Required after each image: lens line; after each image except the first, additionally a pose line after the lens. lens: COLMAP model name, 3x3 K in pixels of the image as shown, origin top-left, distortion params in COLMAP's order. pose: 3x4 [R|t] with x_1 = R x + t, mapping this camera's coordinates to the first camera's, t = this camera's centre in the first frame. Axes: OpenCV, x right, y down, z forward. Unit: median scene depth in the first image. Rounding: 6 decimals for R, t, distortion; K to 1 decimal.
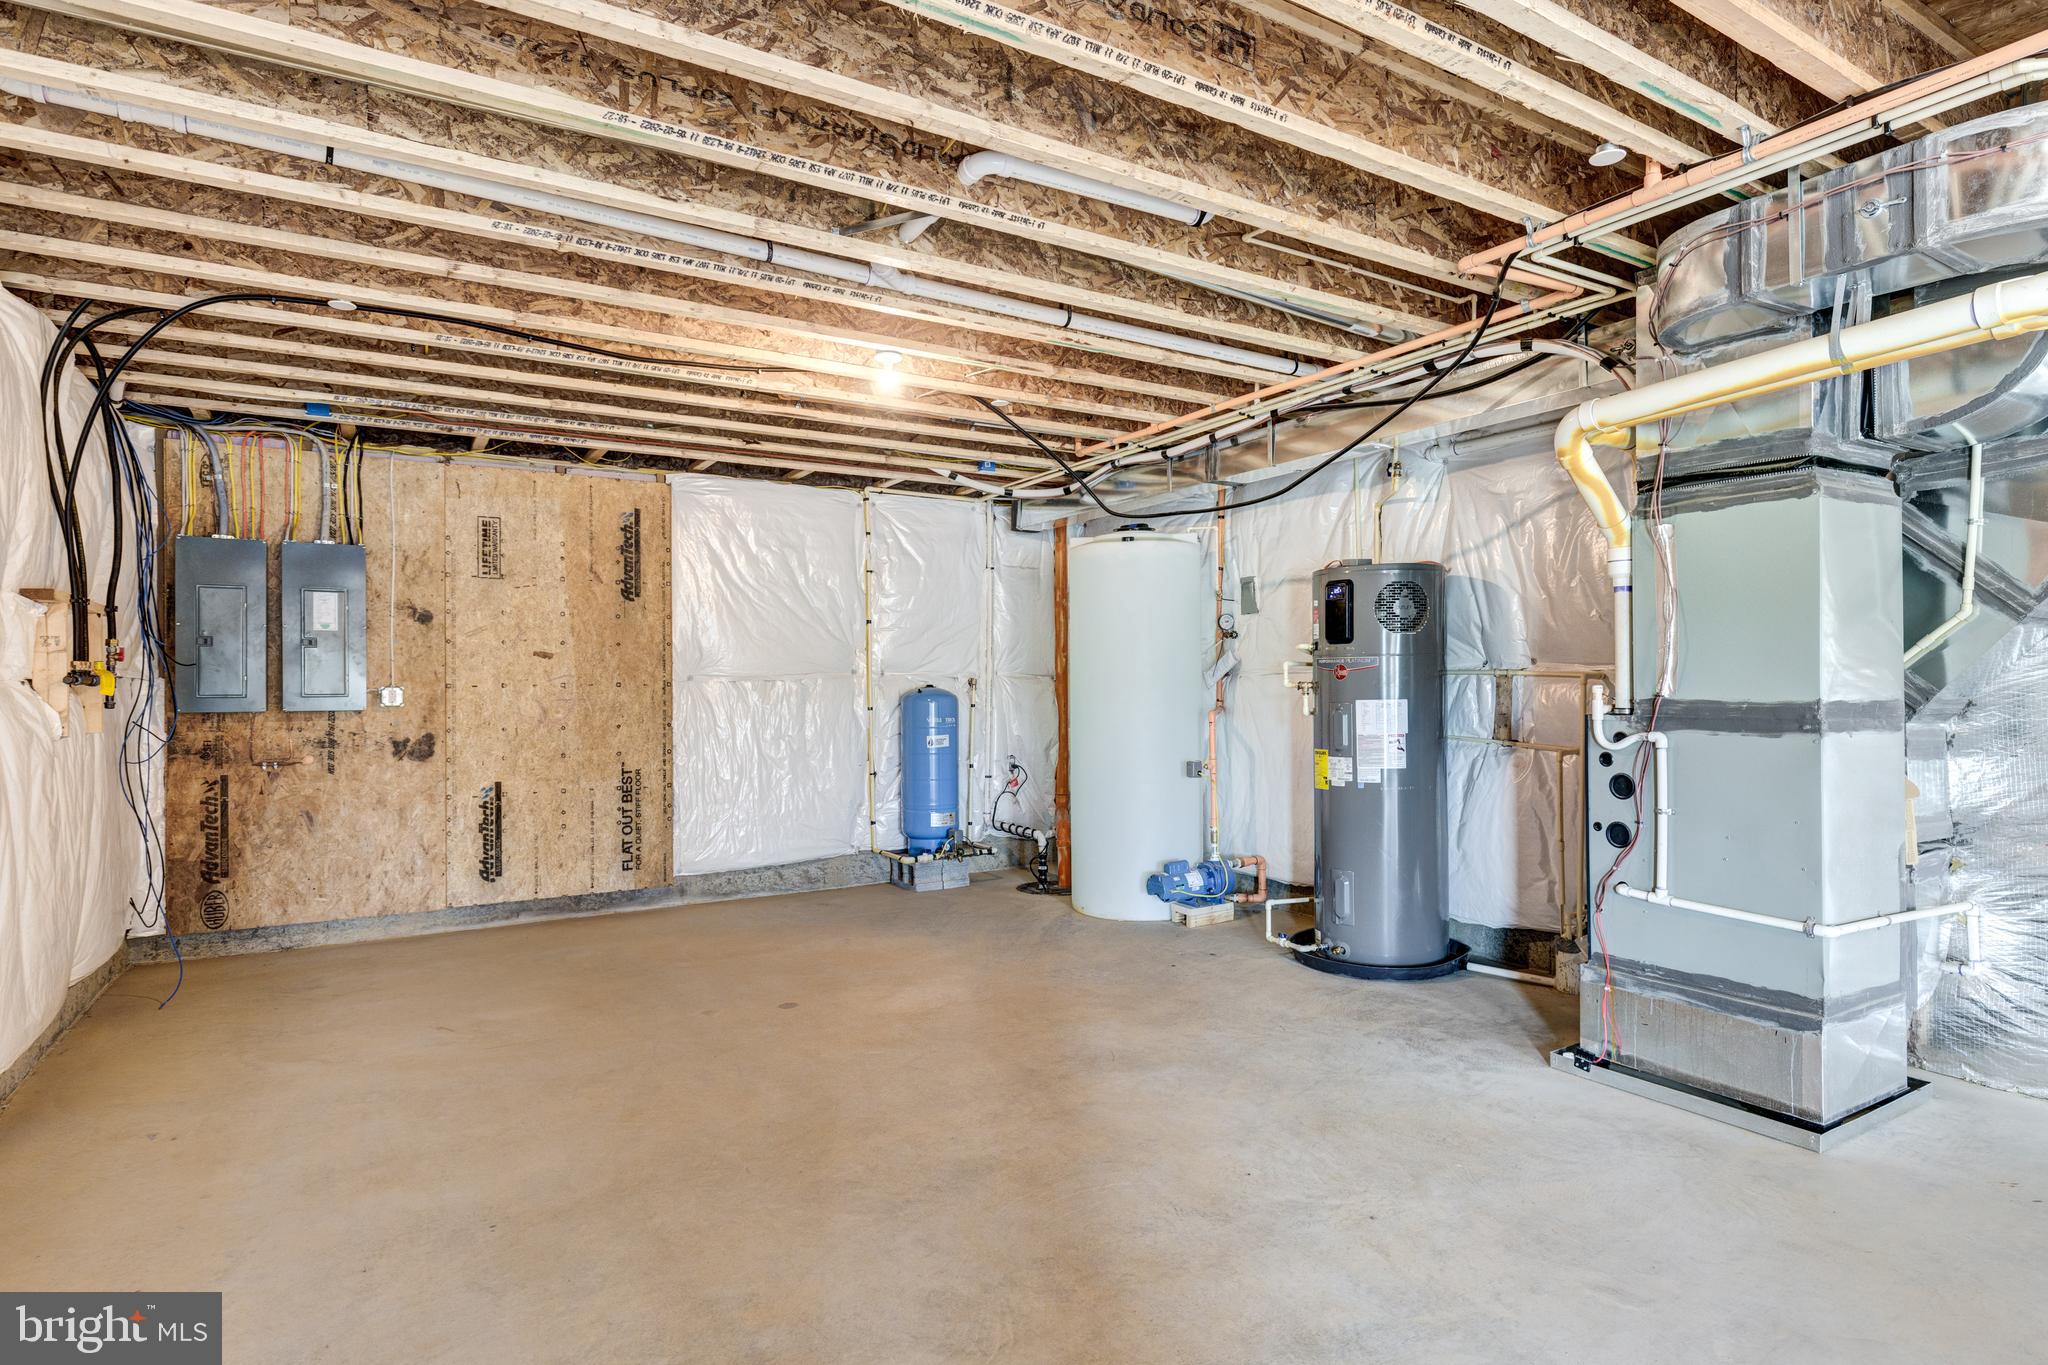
lens RADIAL K [[1104.9, 0, 1025.5], [0, 1104.9, 683.2], [0, 0, 1]] dist [0.001463, -0.000163]
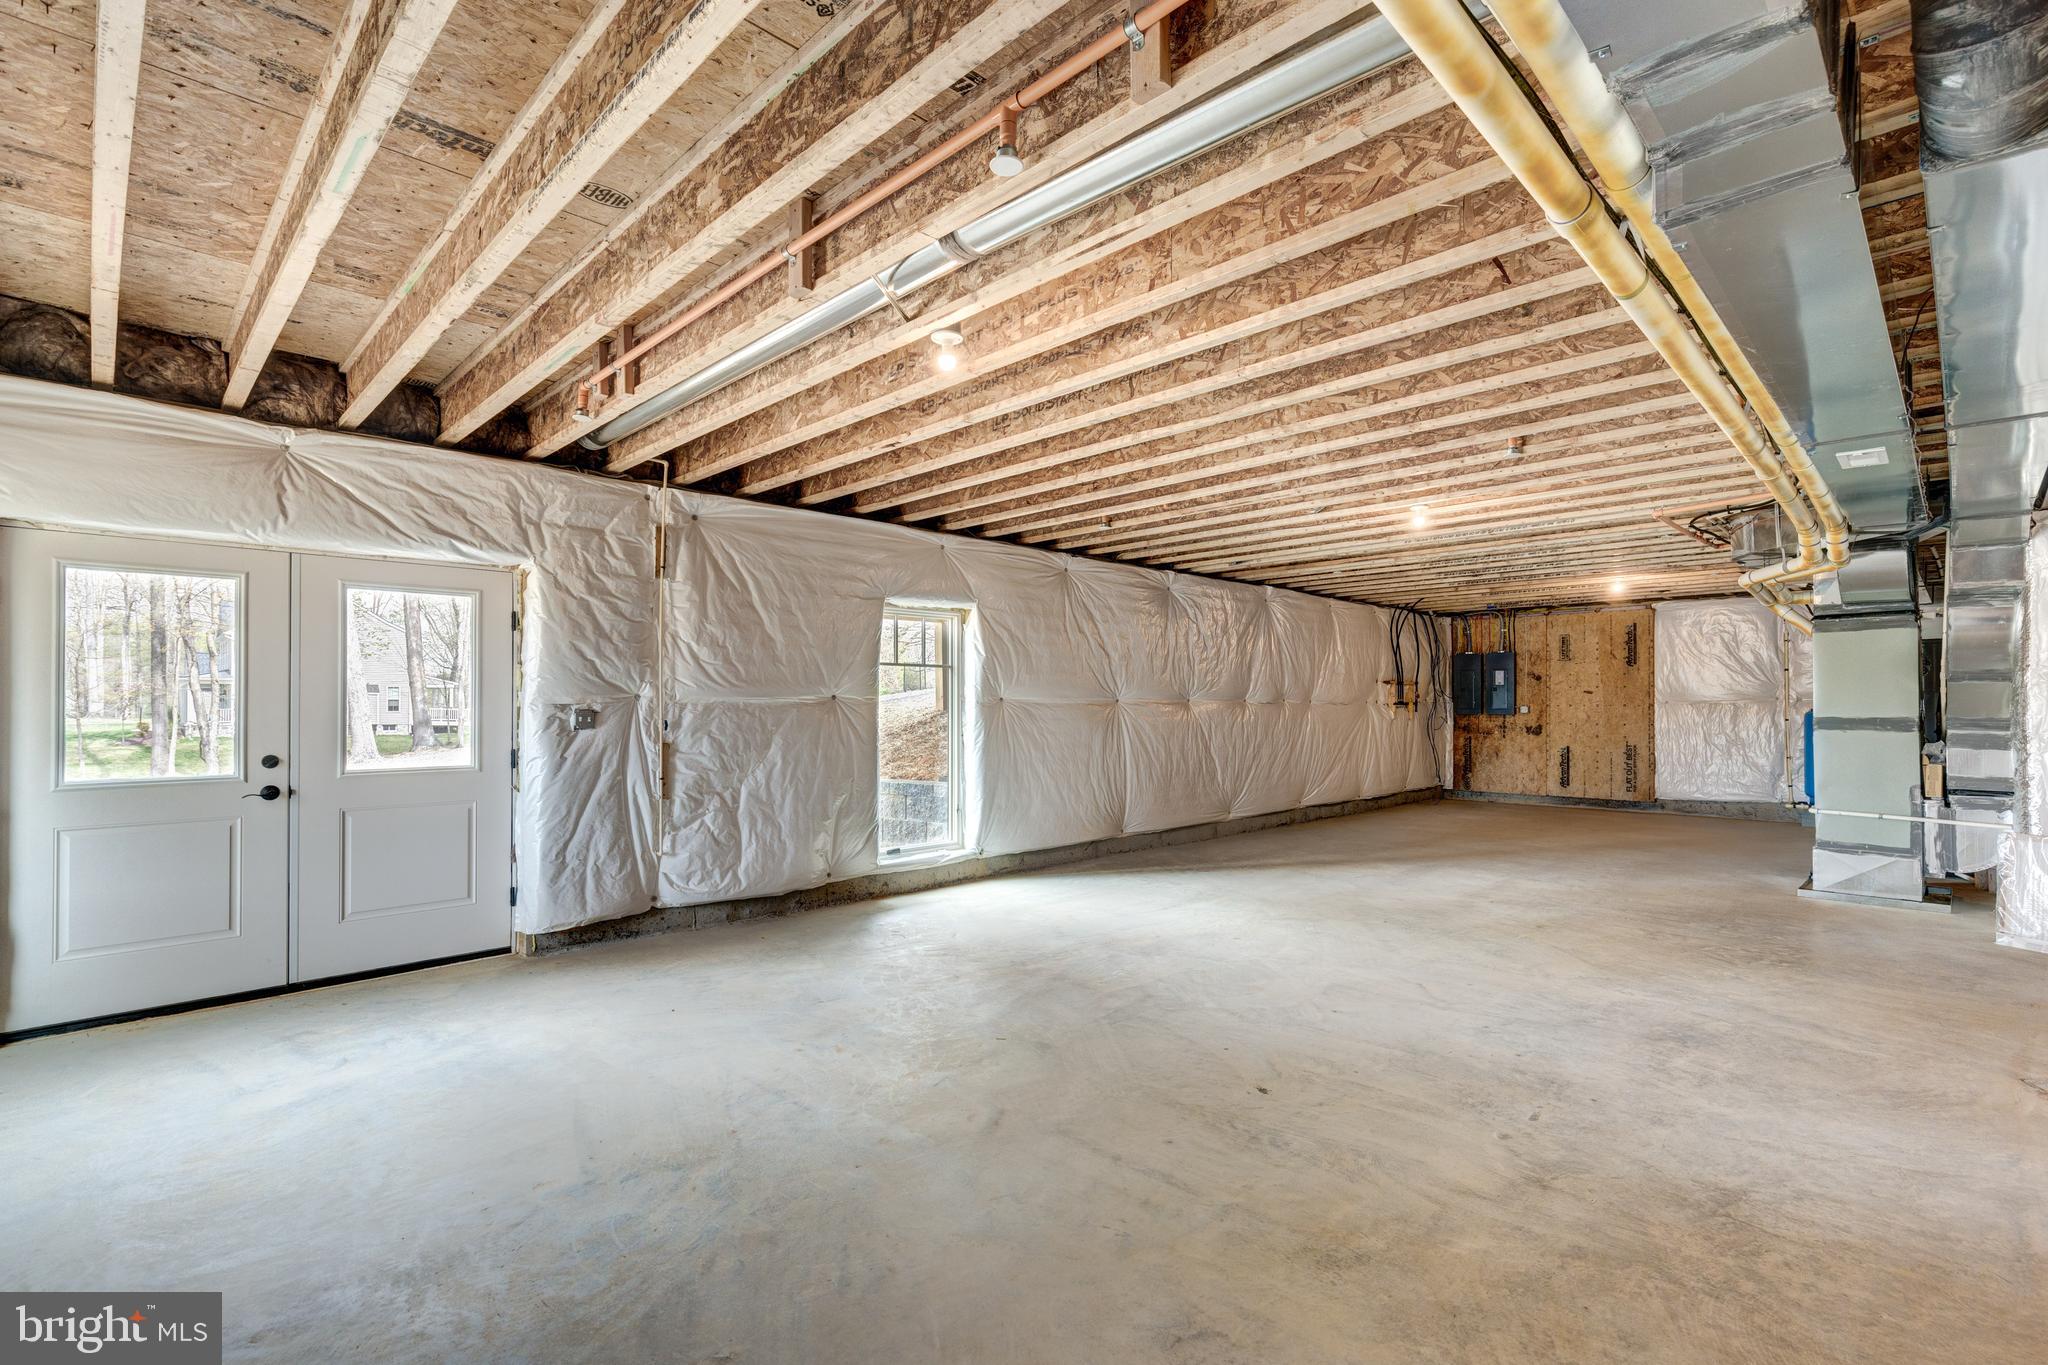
lens RADIAL K [[941.8, 0, 1024.5], [0, 941.8, 688.4], [0, 0, 1]] dist [0.011023, -0.002210]
pose [[0.233115, -0.008163, -0.972415, 1.230259], [0.003789, 0.999965, -0.007486, -0.023724], [0.972442, -0.001940, 0.233138, -0.613310]]
